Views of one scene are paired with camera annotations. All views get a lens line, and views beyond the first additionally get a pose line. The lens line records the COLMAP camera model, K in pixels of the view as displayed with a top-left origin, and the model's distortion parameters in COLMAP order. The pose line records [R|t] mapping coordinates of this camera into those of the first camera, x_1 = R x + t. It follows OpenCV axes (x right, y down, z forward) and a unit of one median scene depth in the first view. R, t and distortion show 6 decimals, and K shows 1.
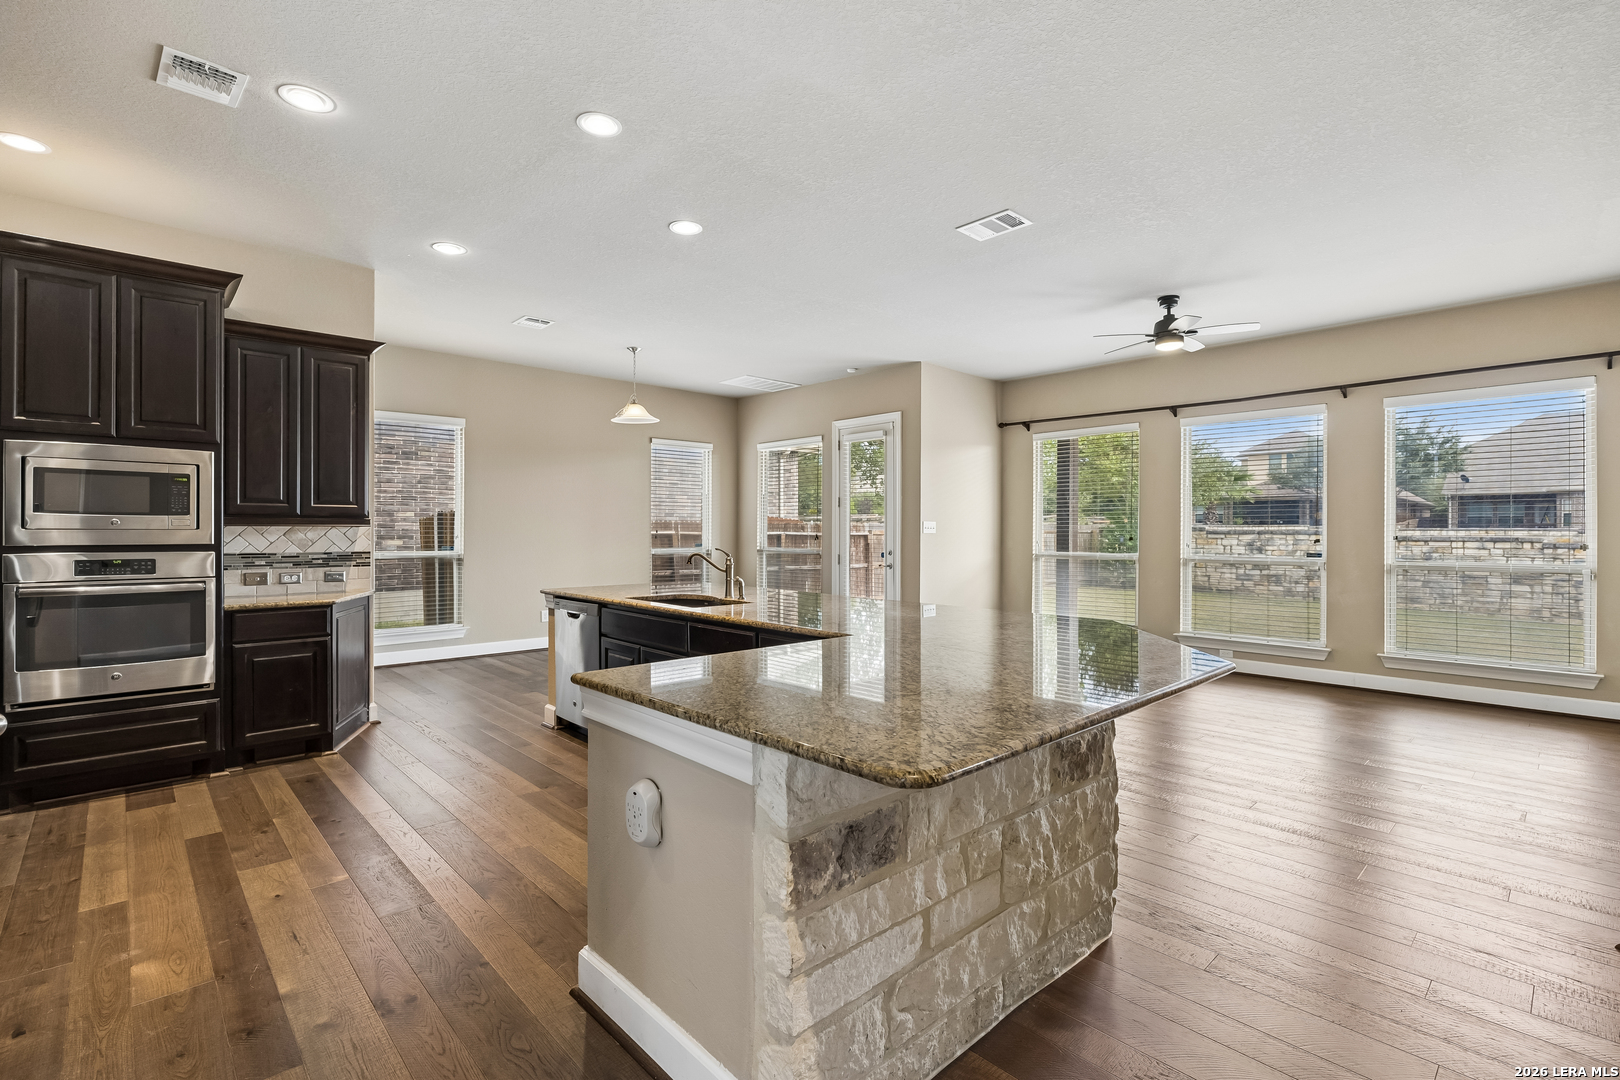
lens RADIAL K [[745.6, 0, 809.2], [0, 745.6, 533.2], [0, 0, 1]] dist [-0.003226, -0.000269]
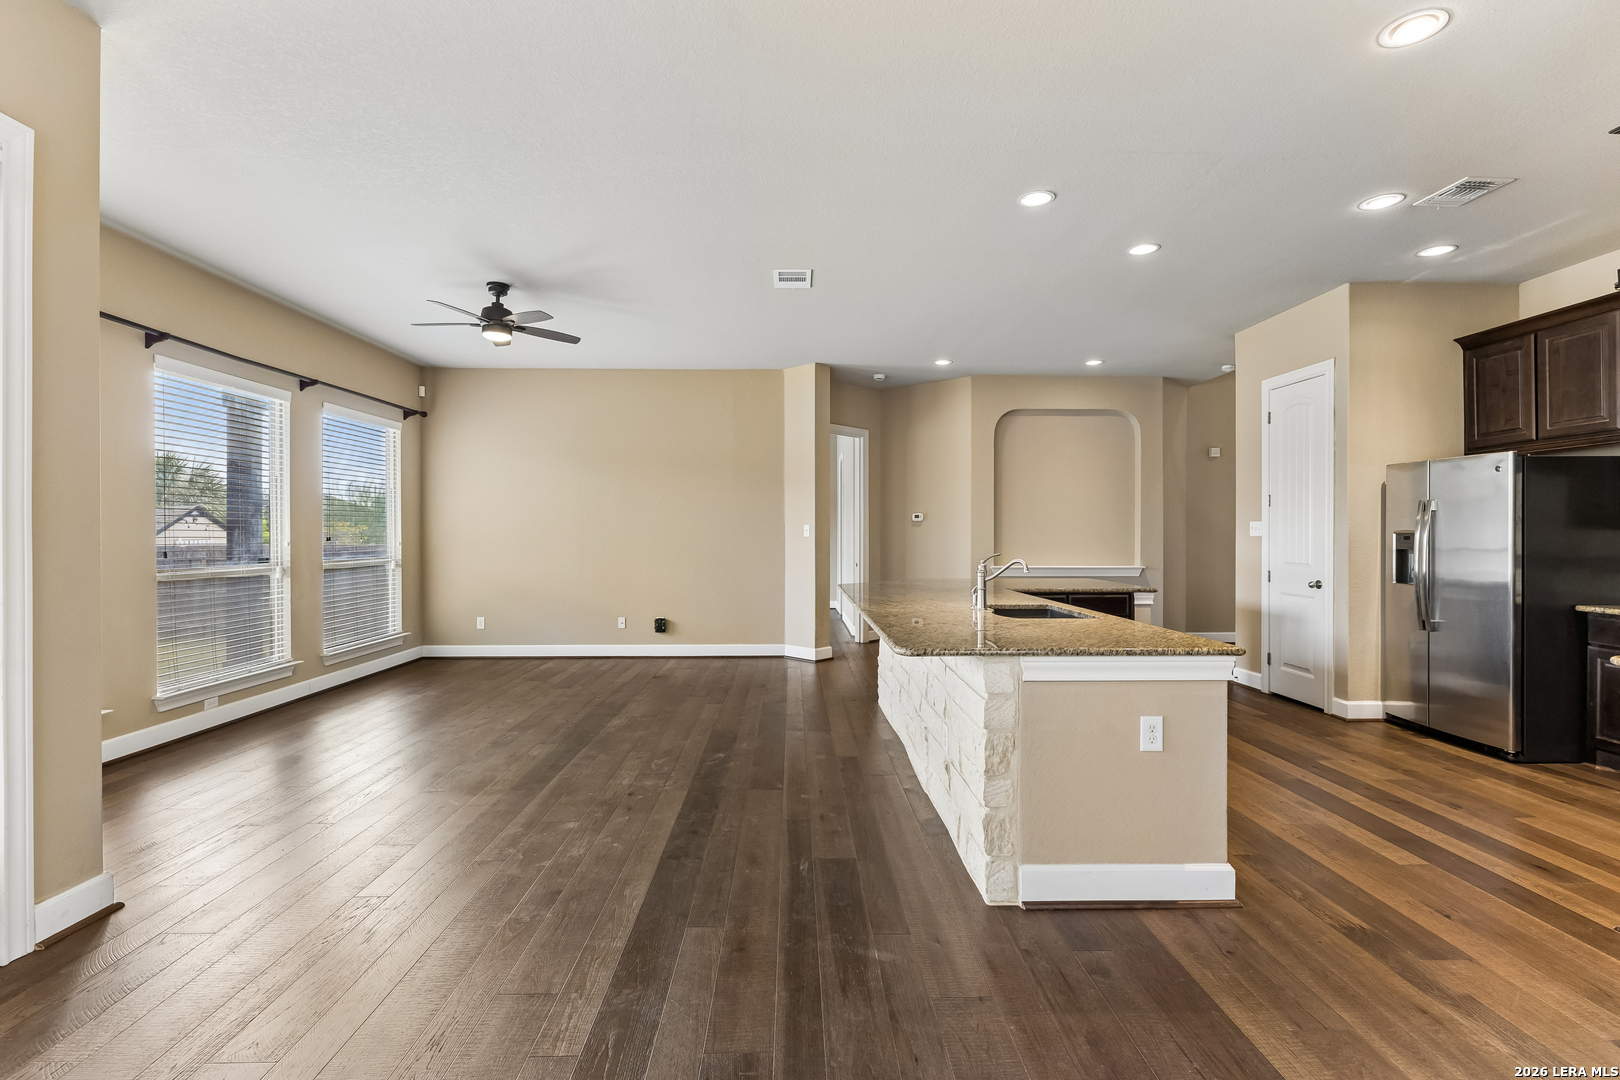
lens RADIAL K [[730.3, 0, 814.0], [0, 730.3, 529.8], [0, 0, 1]] dist [-0.002267, -0.000744]
pose [[-0.746032, -0.000375, 0.665910, -0.479994], [-0.002327, 0.999995, -0.002043, -0.007509], [-0.665906, -0.003074, -0.746029, 1.602659]]
